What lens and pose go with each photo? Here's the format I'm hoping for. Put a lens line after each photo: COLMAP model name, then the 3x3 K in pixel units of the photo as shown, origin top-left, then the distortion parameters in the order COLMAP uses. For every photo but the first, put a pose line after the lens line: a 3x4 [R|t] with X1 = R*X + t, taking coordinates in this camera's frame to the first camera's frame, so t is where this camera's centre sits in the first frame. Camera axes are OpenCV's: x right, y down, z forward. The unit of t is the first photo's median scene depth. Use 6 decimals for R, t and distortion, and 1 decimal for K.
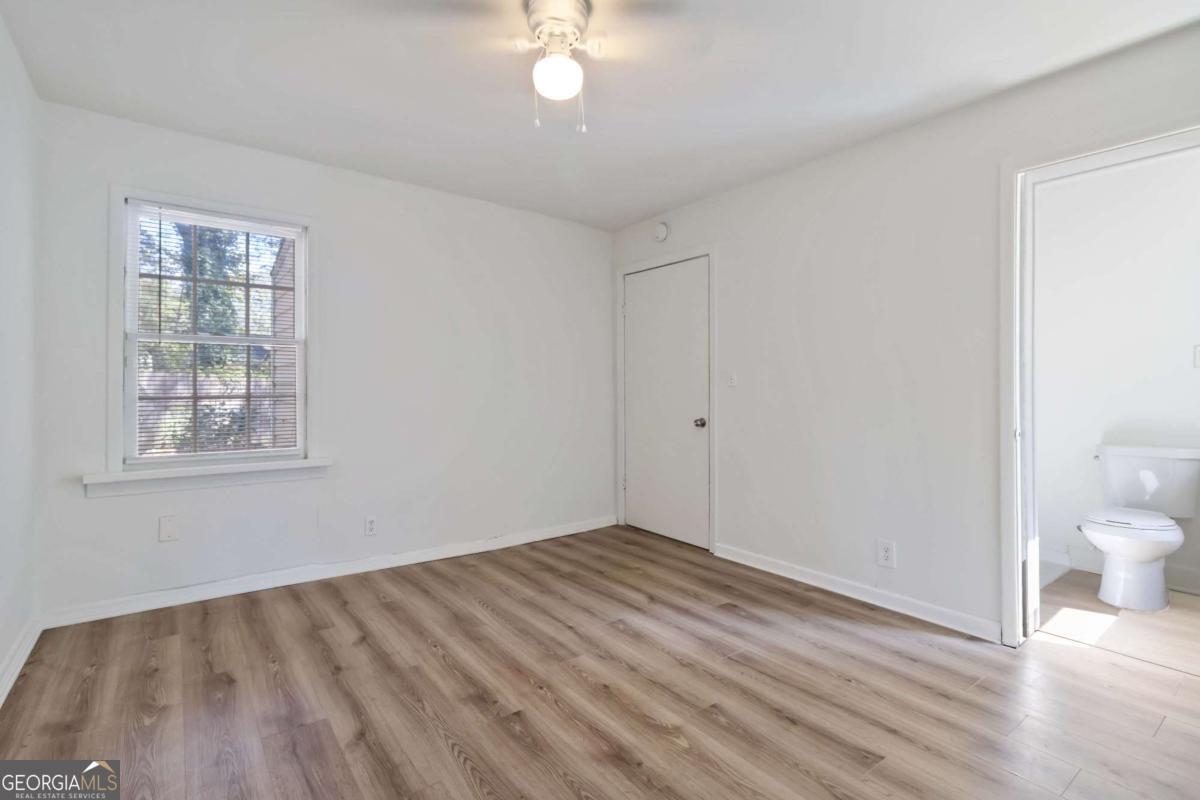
lens RADIAL K [[567.9, 0, 601.1], [0, 567.9, 376.2], [0, 0, 1]] dist [0.002451, 0.000786]
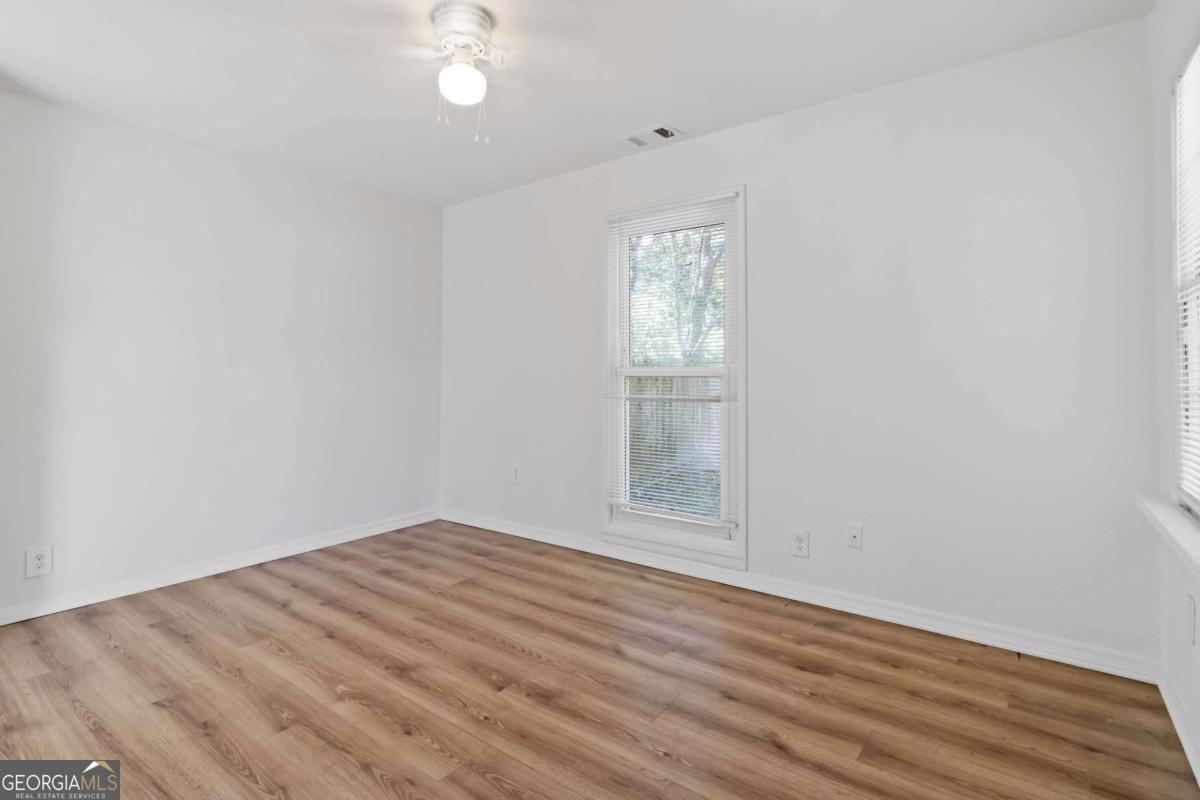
lens RADIAL K [[567.9, 0, 601.1], [0, 567.9, 376.2], [0, 0, 1]] dist [0.002451, 0.000786]
pose [[-0.958912, -0.001394, -0.283699, -0.026660], [0.003069, 0.999878, -0.015288, 0.037165], [0.283686, -0.015531, -0.958791, 1.959355]]
